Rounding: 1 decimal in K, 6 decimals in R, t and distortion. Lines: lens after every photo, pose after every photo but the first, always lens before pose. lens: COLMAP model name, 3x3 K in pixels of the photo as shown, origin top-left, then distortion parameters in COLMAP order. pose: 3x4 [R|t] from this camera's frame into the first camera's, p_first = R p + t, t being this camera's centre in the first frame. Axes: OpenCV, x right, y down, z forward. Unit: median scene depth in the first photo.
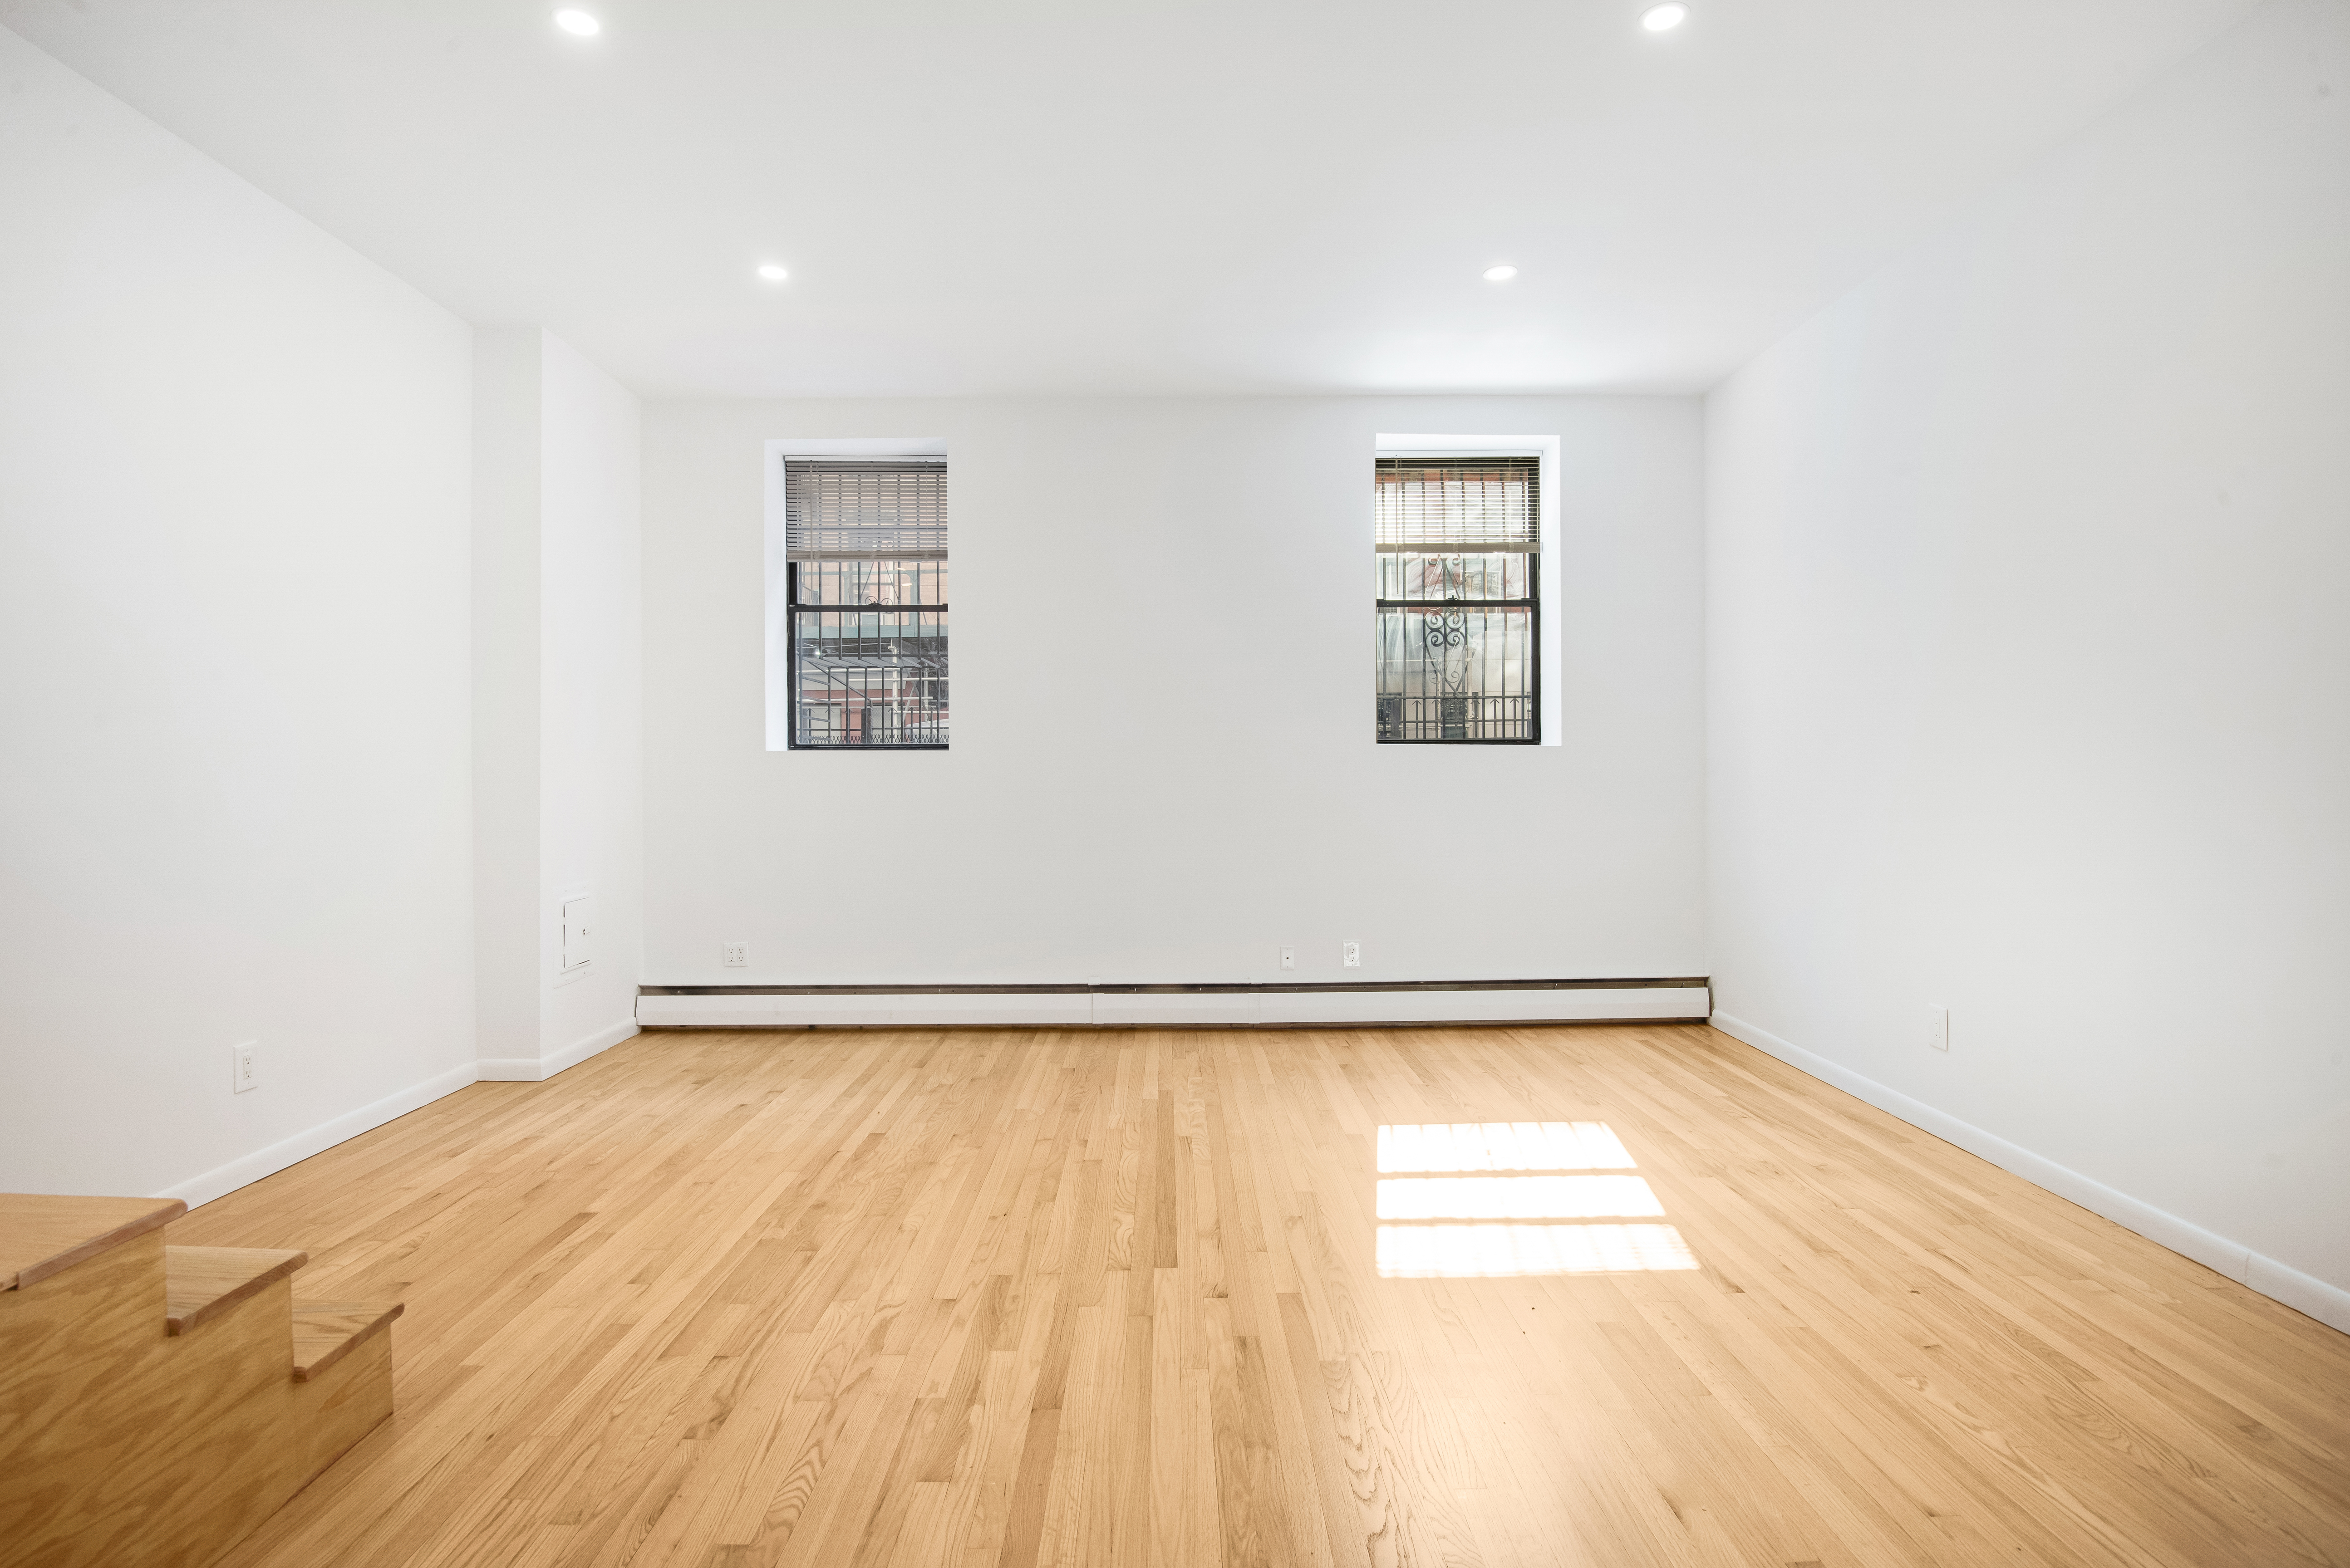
lens RADIAL K [[1130.0, 0, 1179.5], [0, 1130.0, 770.3], [0, 0, 1]] dist [-0.000153, -0.025063]
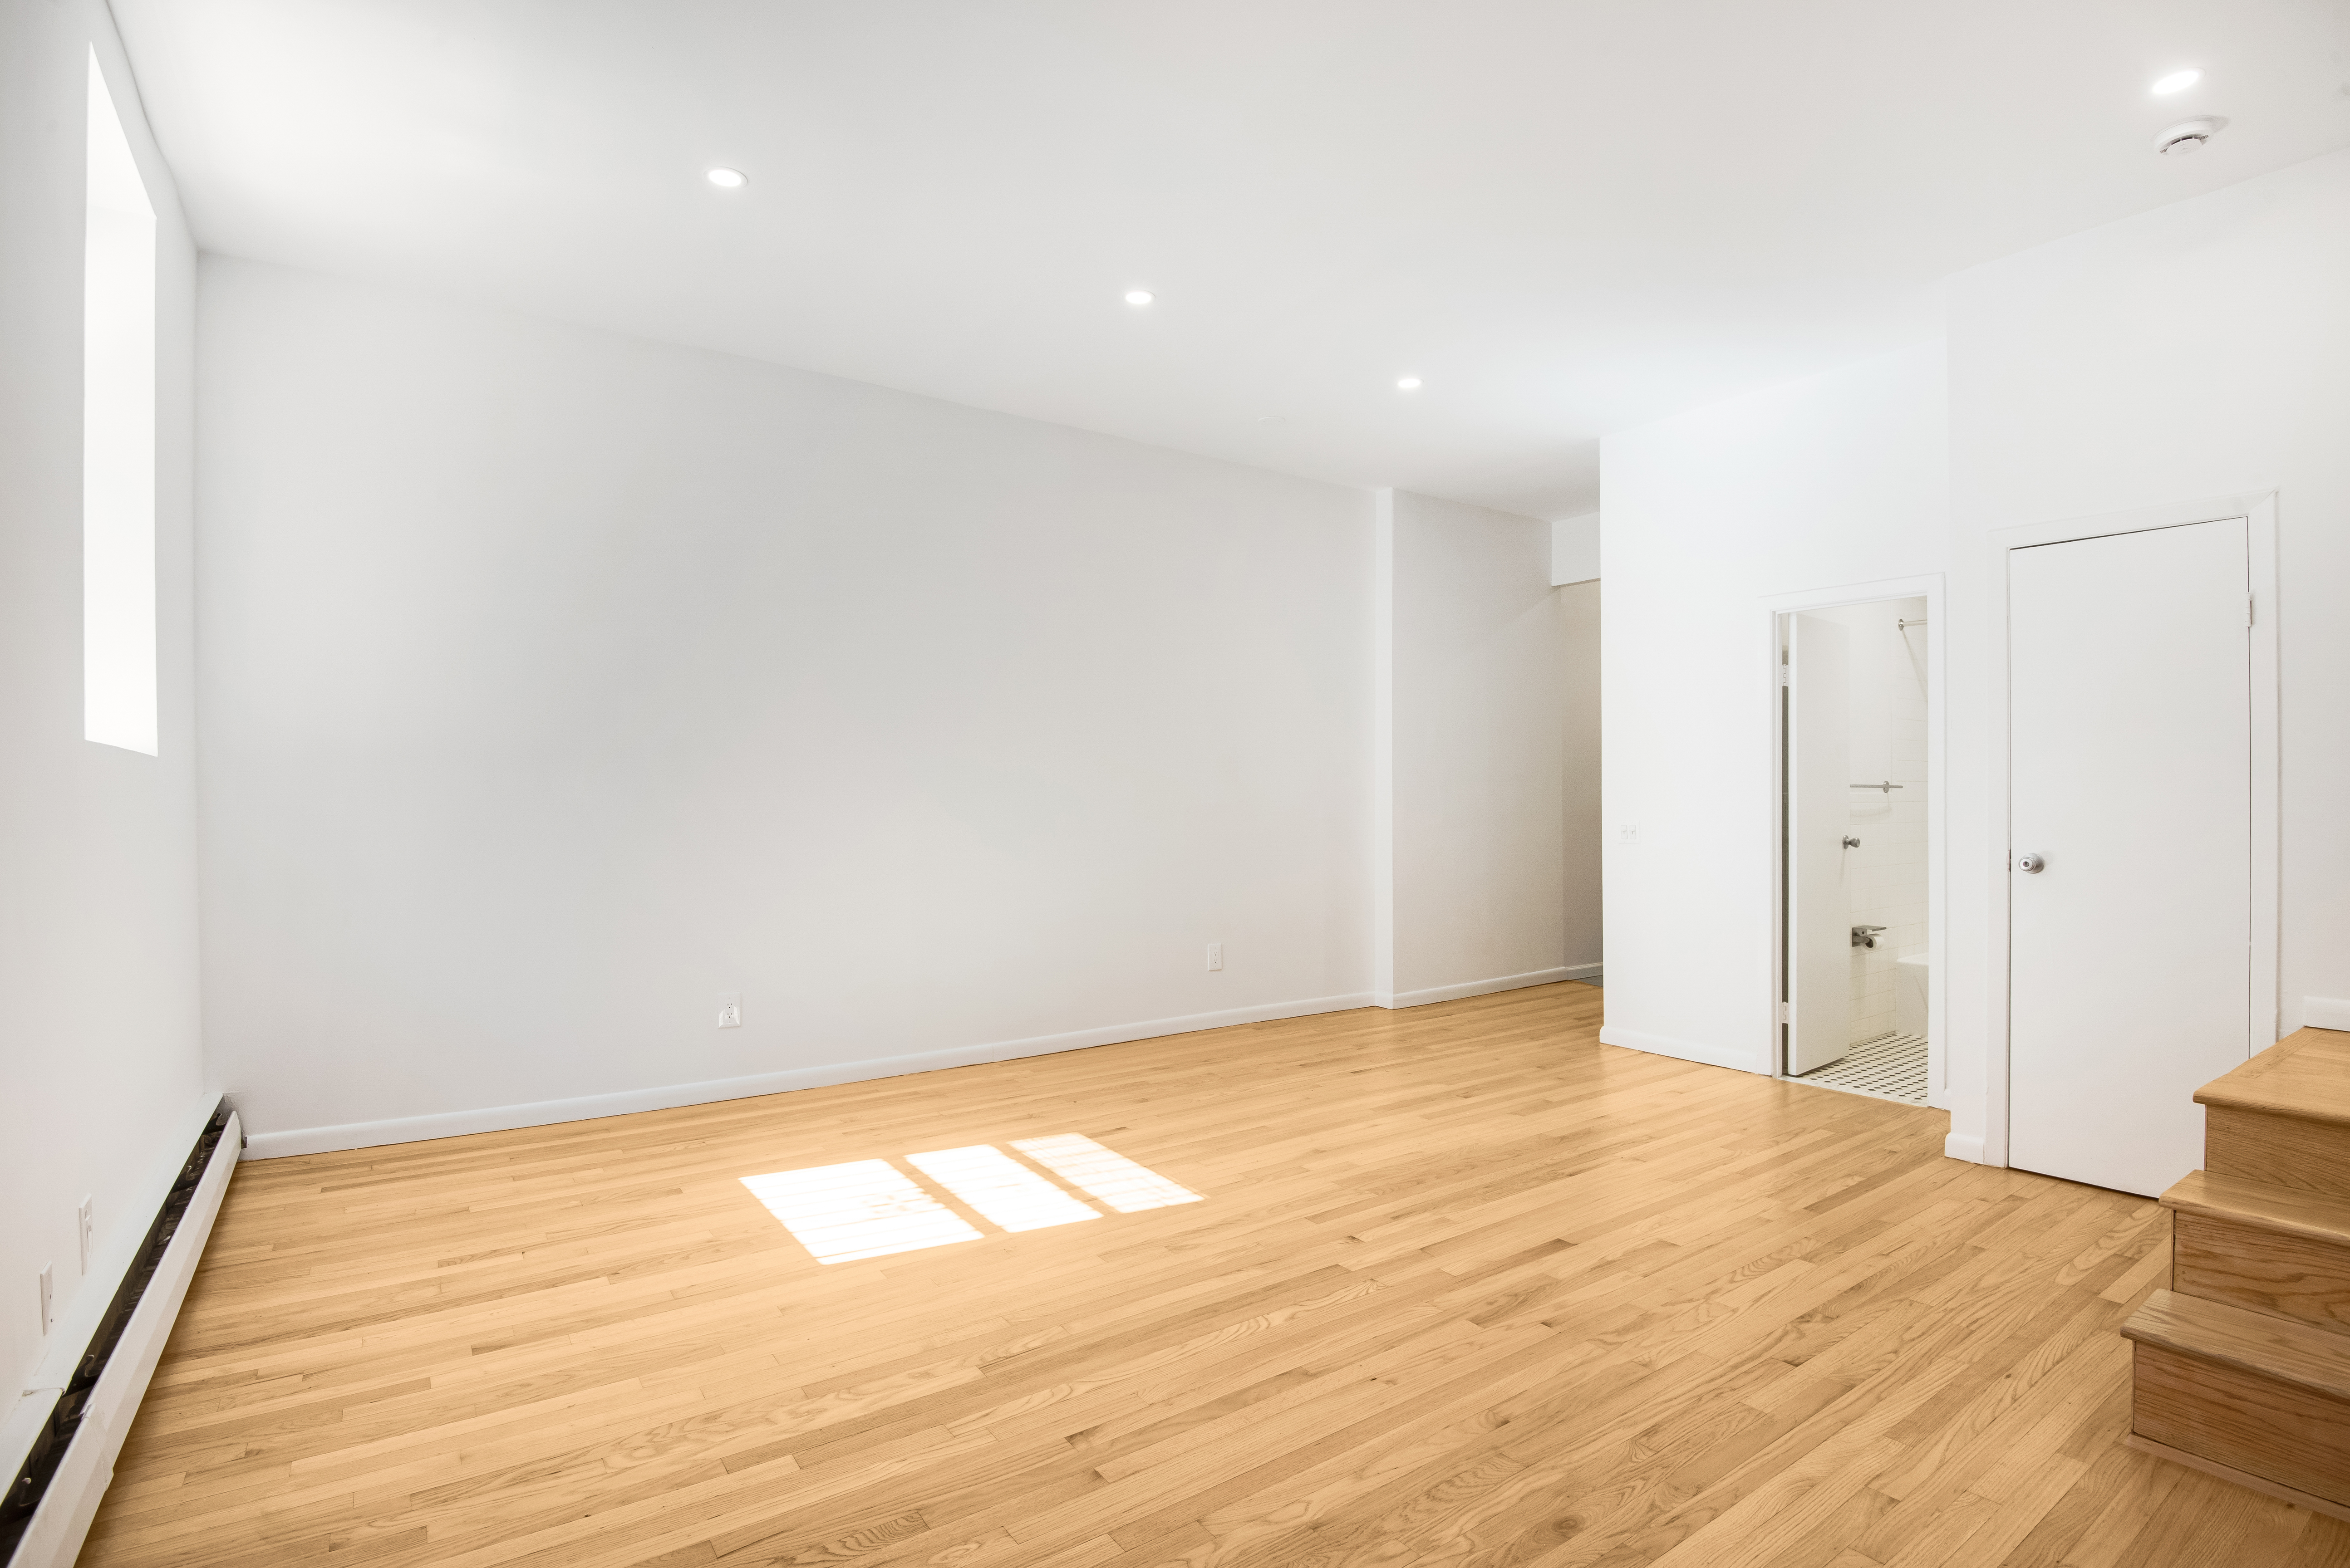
lens RADIAL K [[1109.6, 0, 1162.5], [0, 1109.6, 801.3], [0, 0, 1]] dist [0.002262, -0.023032]
pose [[-0.554138, -0.001131, 0.832424, -0.500471], [-0.000670, 0.999999, 0.000913, 0.001708], [-0.832425, -0.000052, -0.554138, 1.097903]]
